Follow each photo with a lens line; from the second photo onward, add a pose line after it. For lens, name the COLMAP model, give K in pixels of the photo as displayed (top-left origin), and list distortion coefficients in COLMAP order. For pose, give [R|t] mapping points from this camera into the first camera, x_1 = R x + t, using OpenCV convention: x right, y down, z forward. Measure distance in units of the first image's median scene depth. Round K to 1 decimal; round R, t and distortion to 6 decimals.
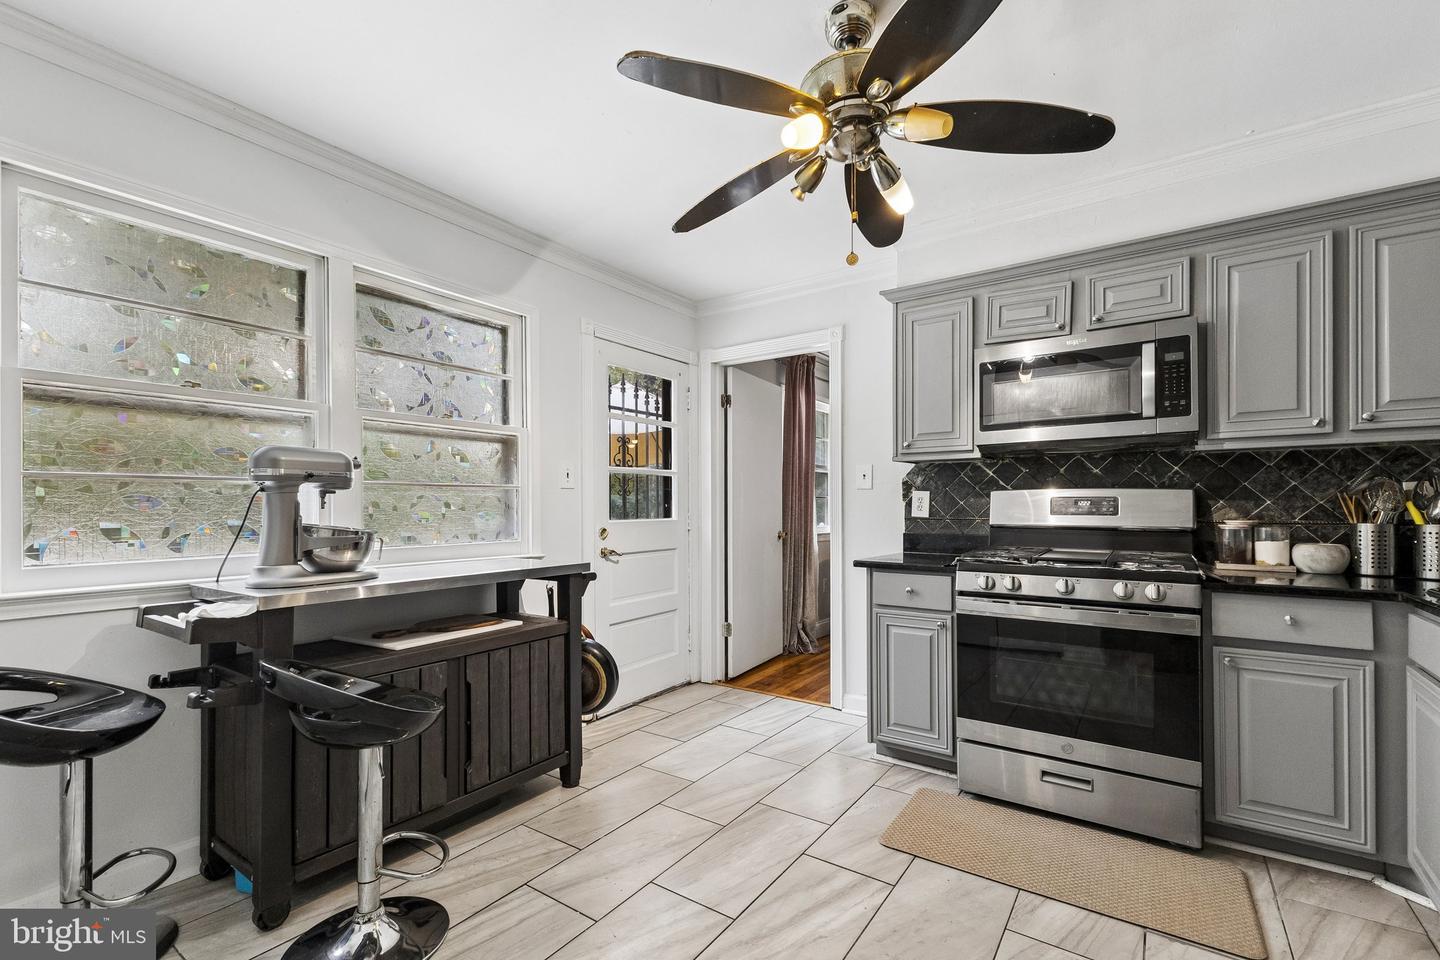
lens RADIAL K [[620.4, 0, 726.7], [0, 620.4, 503.0], [0, 0, 1]] dist [0.005429, -0.001214]
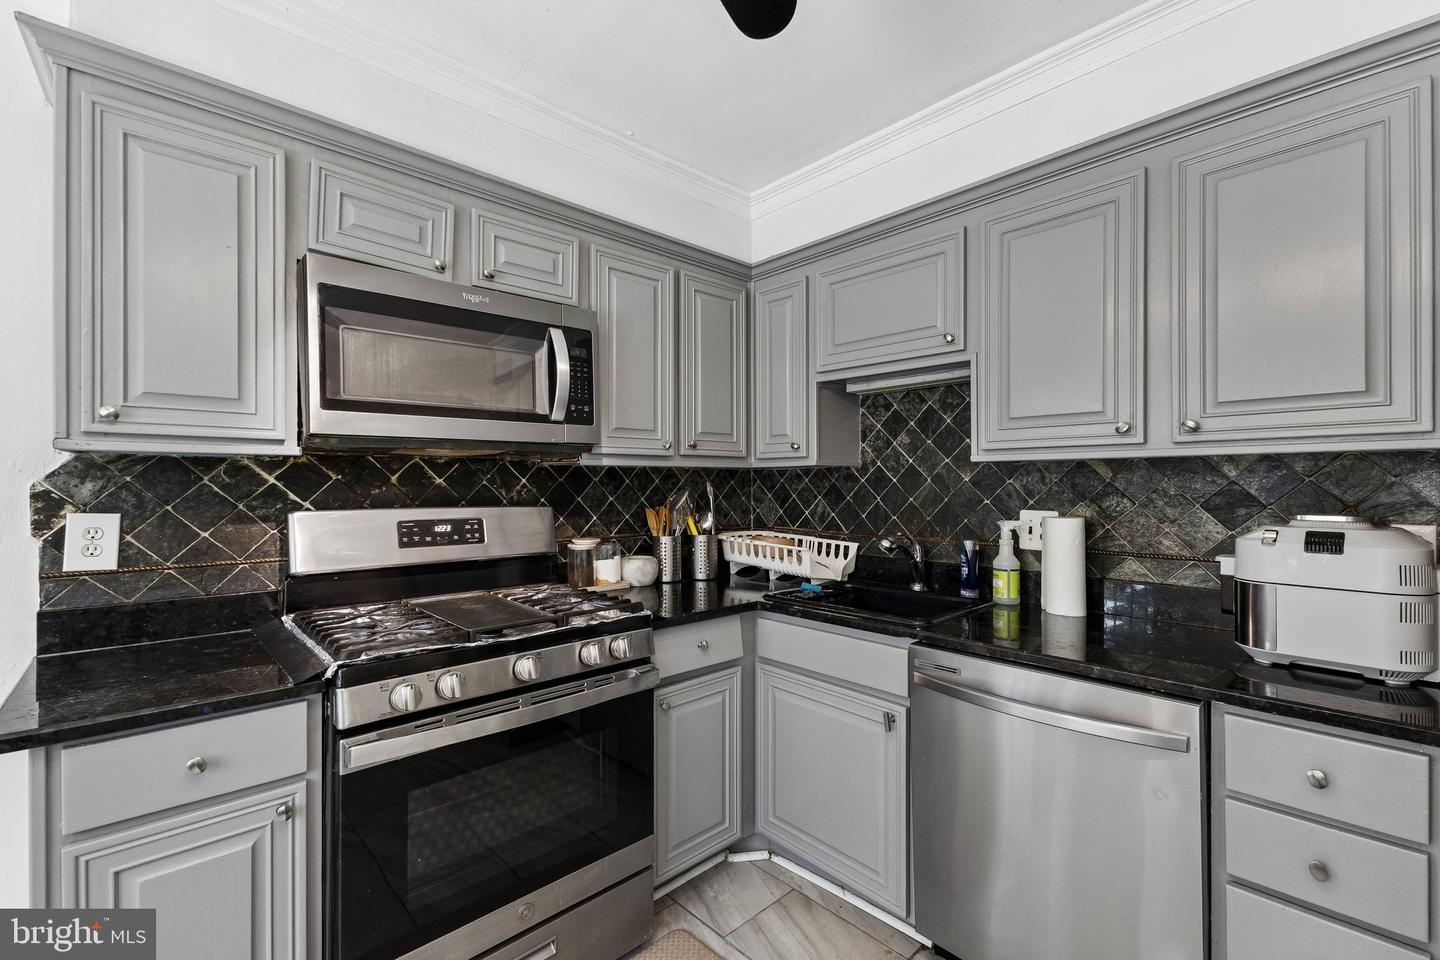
lens RADIAL K [[620.4, 0, 718.5], [0, 620.4, 485.2], [0, 0, 1]] dist [0.005429, -0.001214]
pose [[0.215020, 0.000682, 0.976609, -0.047477], [-0.001059, 0.999999, -0.000465, -0.052696], [-0.976609, -0.000934, 0.215020, 0.587303]]
